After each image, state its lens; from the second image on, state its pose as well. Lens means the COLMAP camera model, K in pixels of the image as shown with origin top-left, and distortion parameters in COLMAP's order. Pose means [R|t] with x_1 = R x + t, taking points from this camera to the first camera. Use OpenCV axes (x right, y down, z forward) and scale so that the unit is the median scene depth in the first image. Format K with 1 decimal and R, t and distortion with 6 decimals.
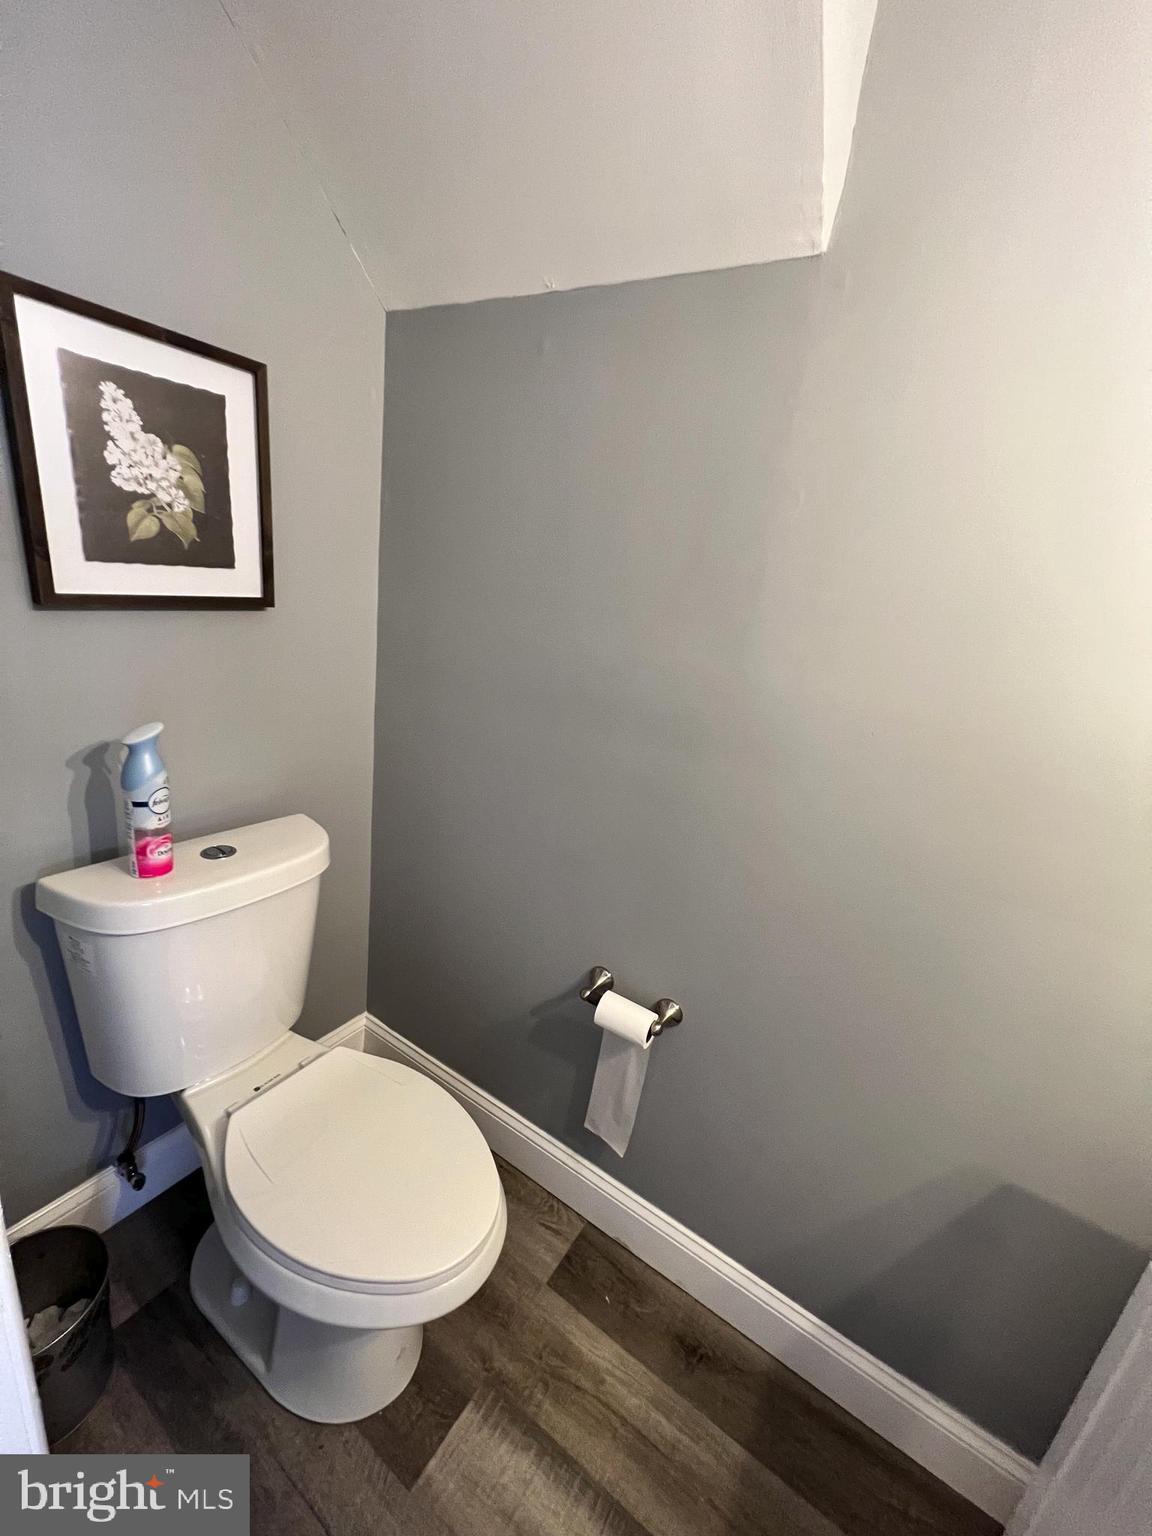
lens RADIAL K [[622.8, 0, 576.0], [0, 622.8, 768.0], [0, 0, 1]] dist [-0.000530, -0.000120]
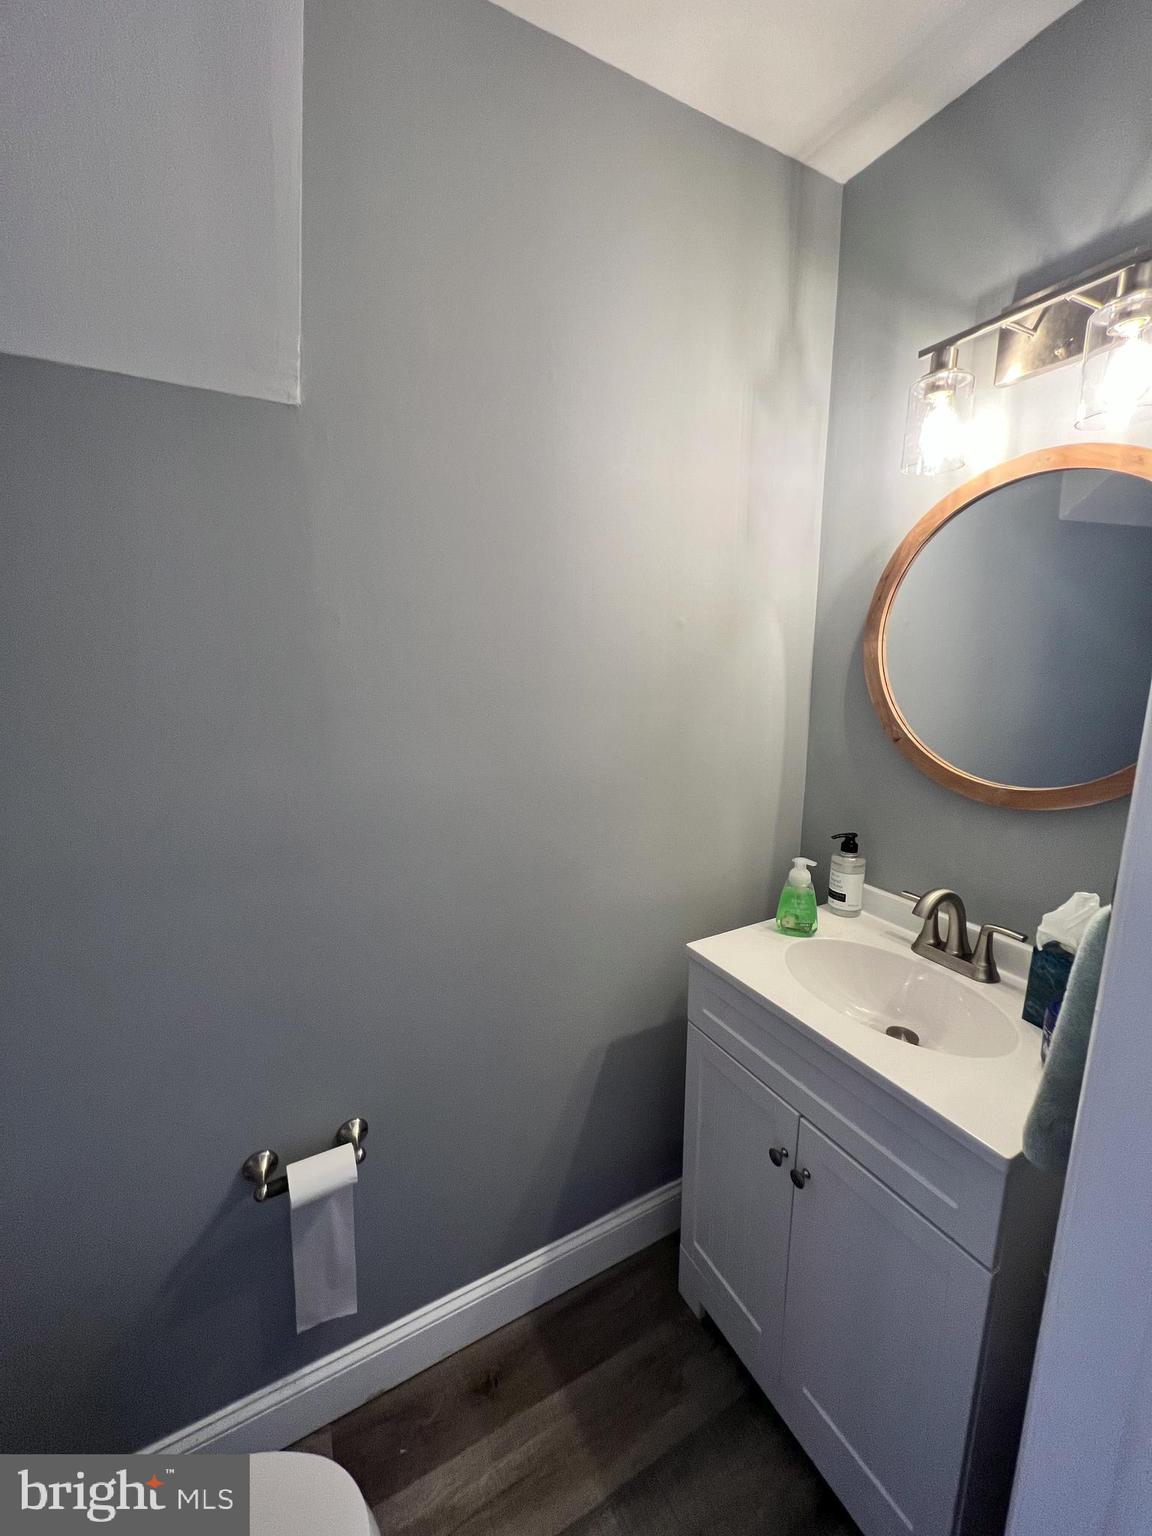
lens RADIAL K [[622.8, 0, 576.0], [0, 622.8, 768.0], [0, 0, 1]] dist [-0.000530, -0.000120]
pose [[0.462357, -0.283420, 0.840178, -0.351318], [0.313273, 0.938645, 0.144239, -0.171452], [-0.829509, 0.196516, 0.522777, 0.108833]]
